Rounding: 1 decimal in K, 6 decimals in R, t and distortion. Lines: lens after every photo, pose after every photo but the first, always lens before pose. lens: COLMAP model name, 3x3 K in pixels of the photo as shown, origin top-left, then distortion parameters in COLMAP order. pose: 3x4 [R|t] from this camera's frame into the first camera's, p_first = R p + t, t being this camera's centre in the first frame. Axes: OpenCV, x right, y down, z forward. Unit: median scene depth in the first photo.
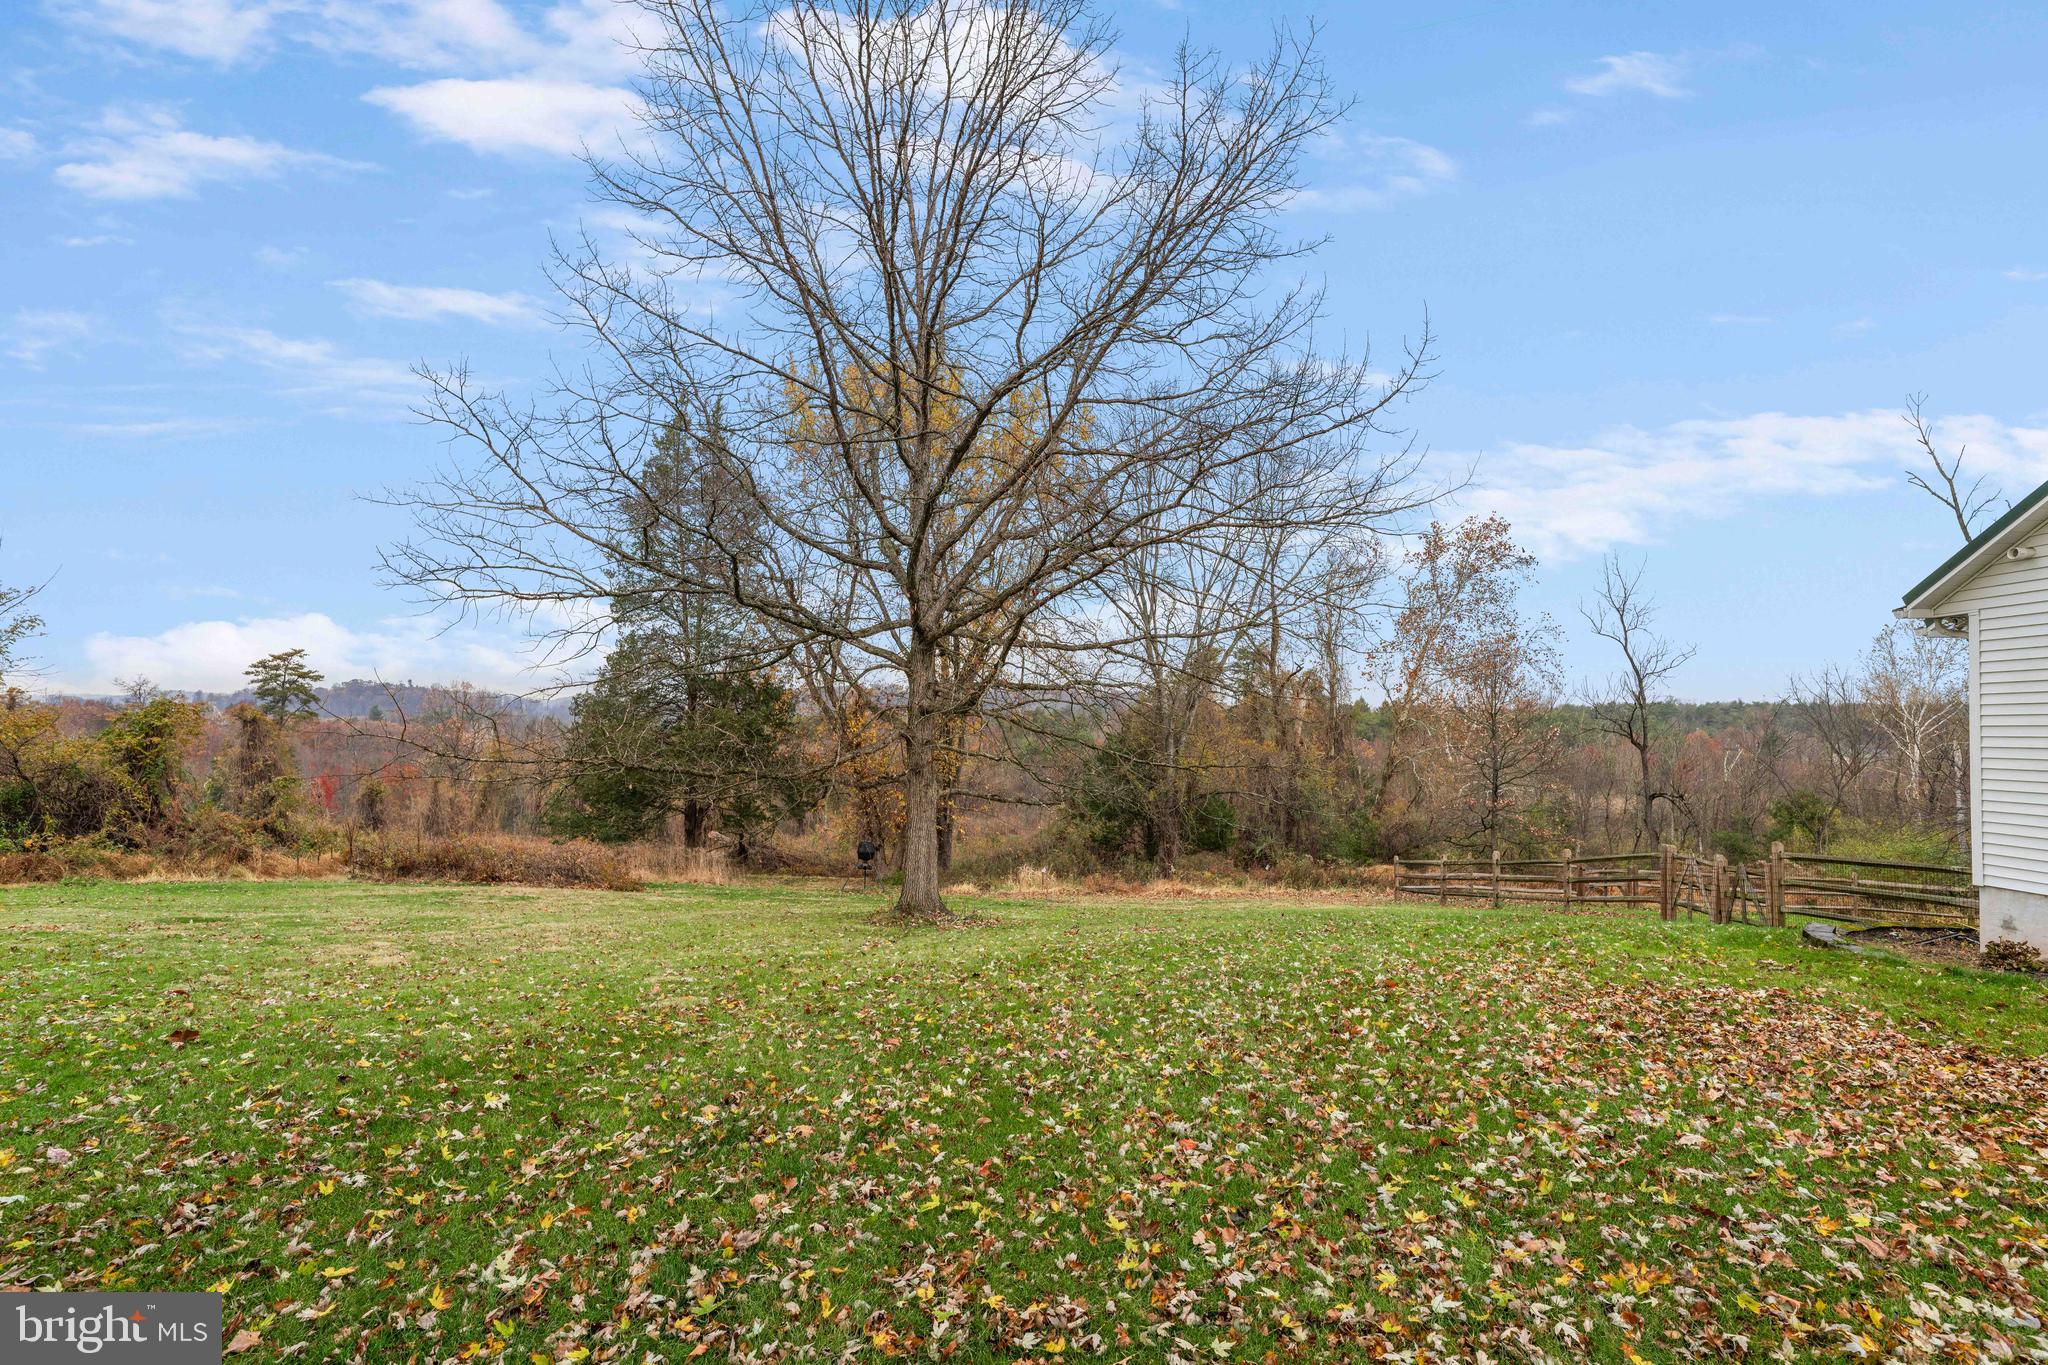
lens RADIAL K [[983.3, 0, 1024.5], [0, 983.3, 712.0], [0, 0, 1]] dist [-0.022624, 0.014305]
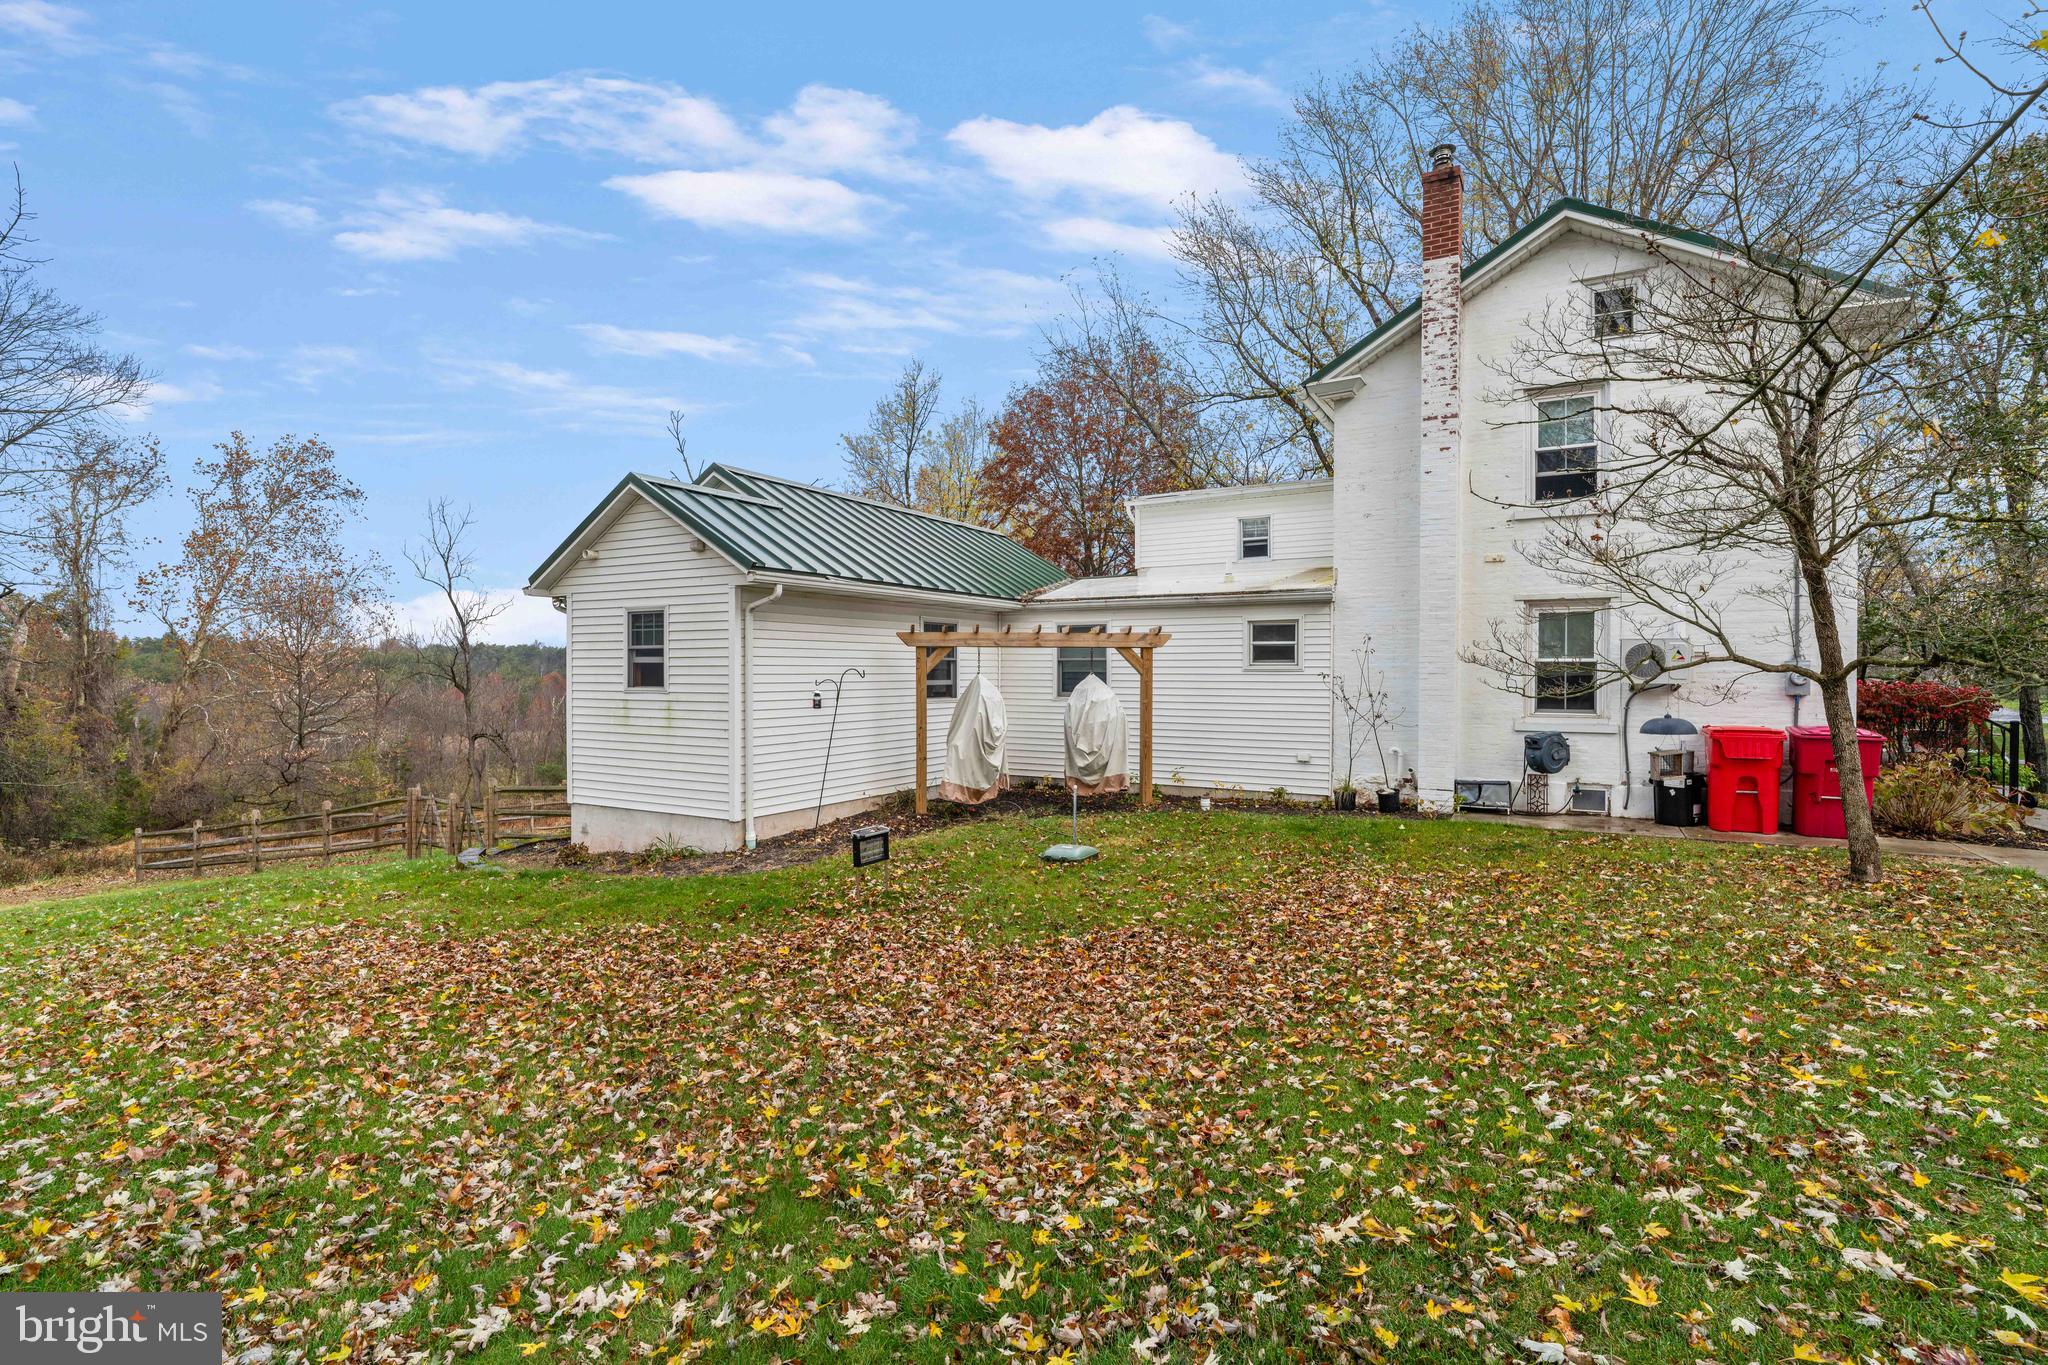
lens RADIAL K [[981.0, 0, 1024.0], [0, 981.0, 682.5], [0, 0, 1]] dist [-0.020474, 0.015190]
pose [[0.507172, -0.009799, 0.861789, 0.132736], [-0.017707, 0.999606, 0.021787, -0.020879], [-0.861663, -0.026309, 0.506799, -0.164085]]
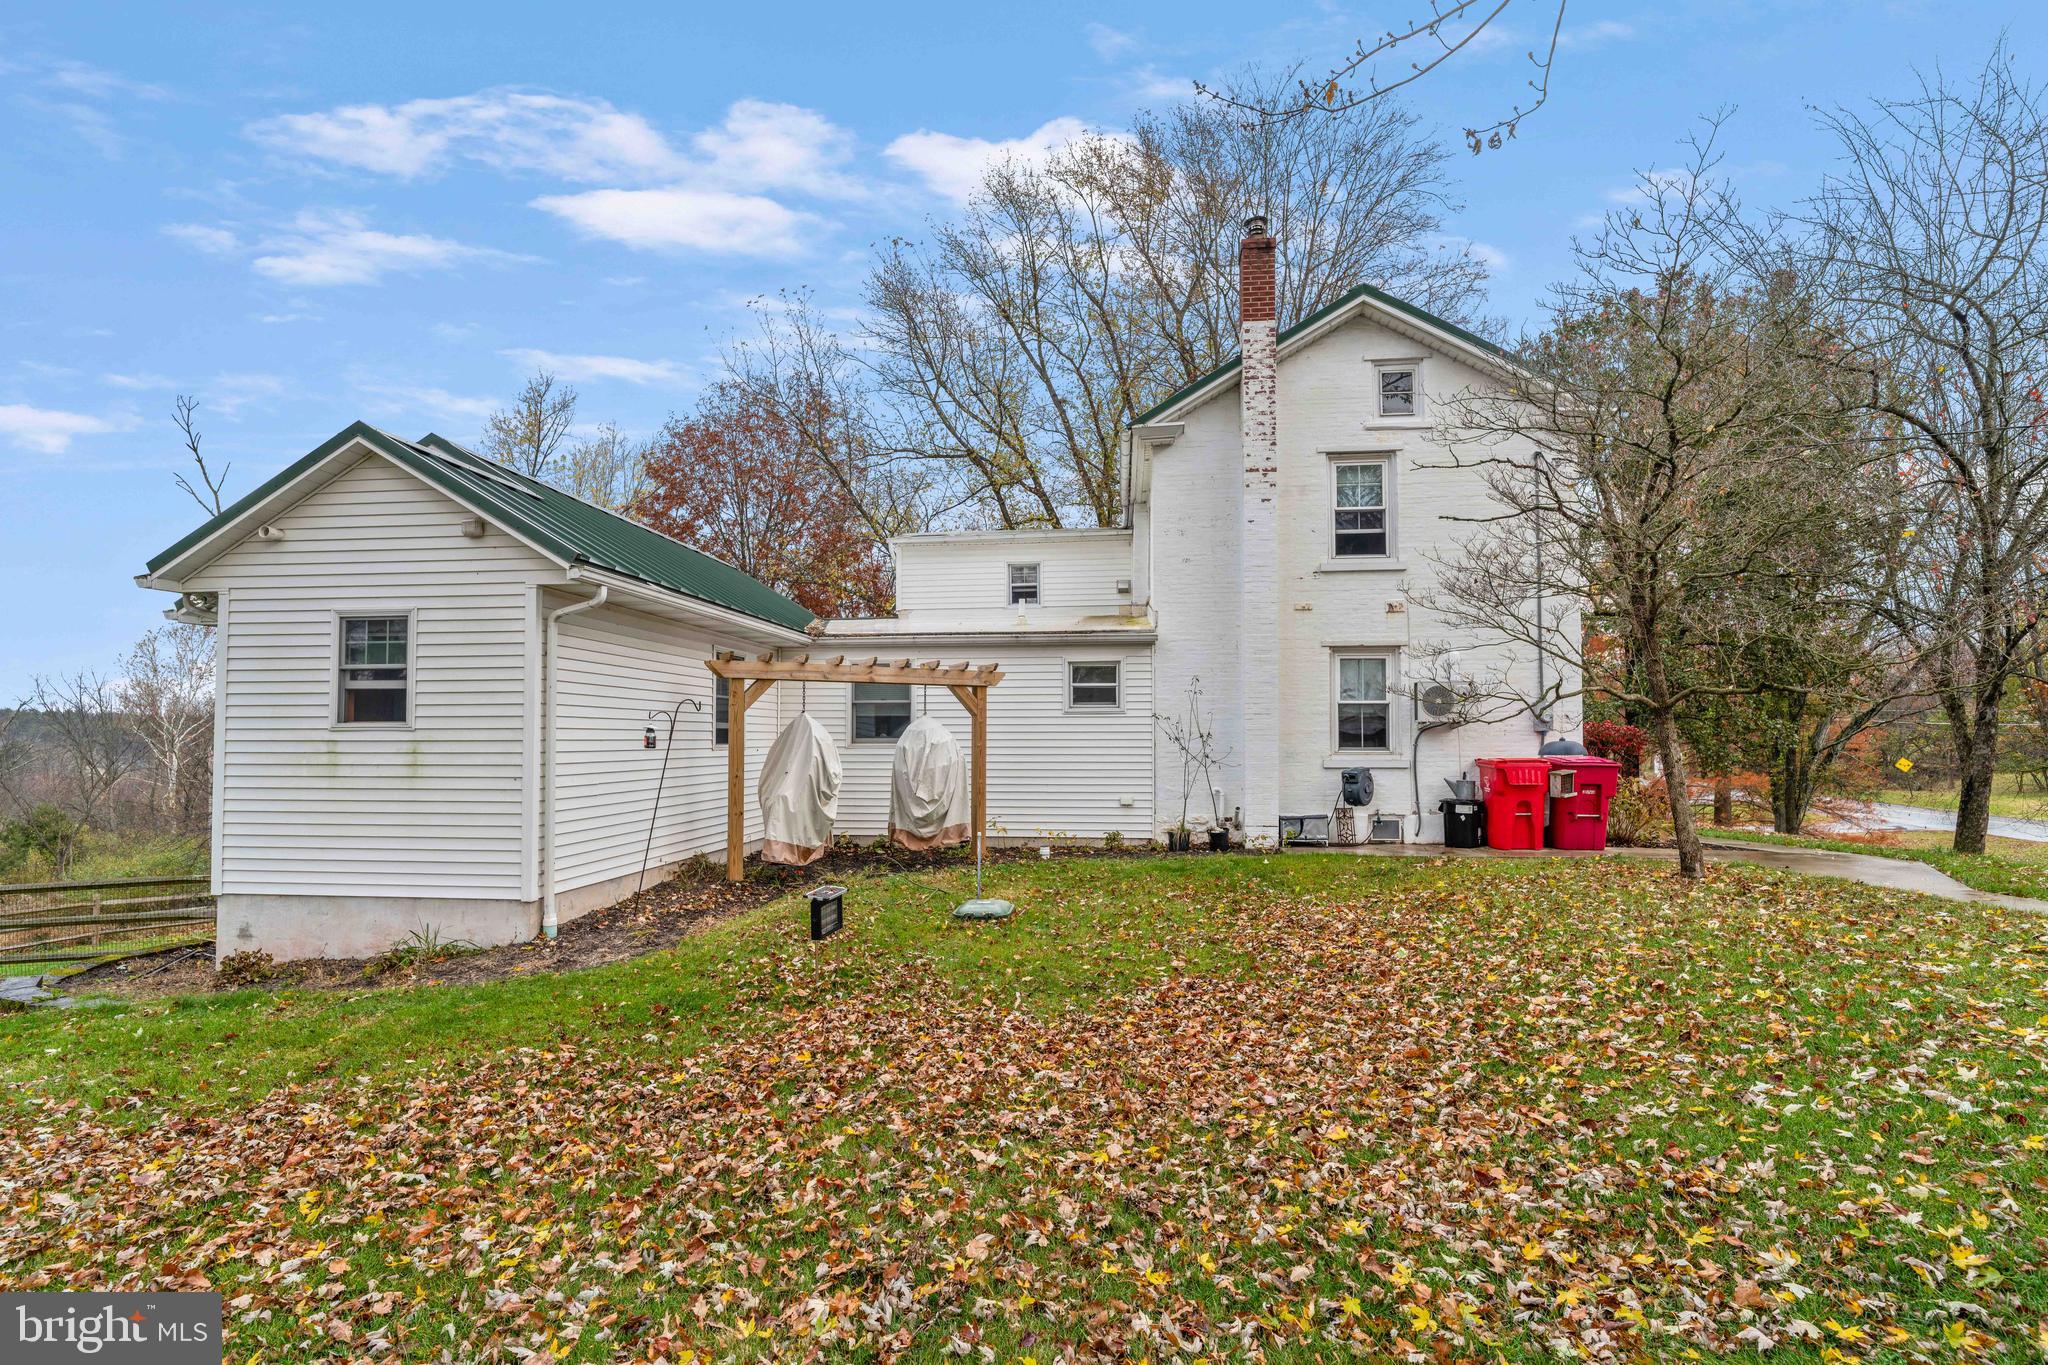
lens RADIAL K [[983.3, 0, 1024.5], [0, 983.3, 712.0], [0, 0, 1]] dist [-0.022624, 0.014305]
pose [[0.114257, 0.028225, 0.993050, 0.146660], [-0.016969, 0.999506, -0.026456, 0.018040], [-0.993306, -0.013828, 0.114680, 0.140754]]
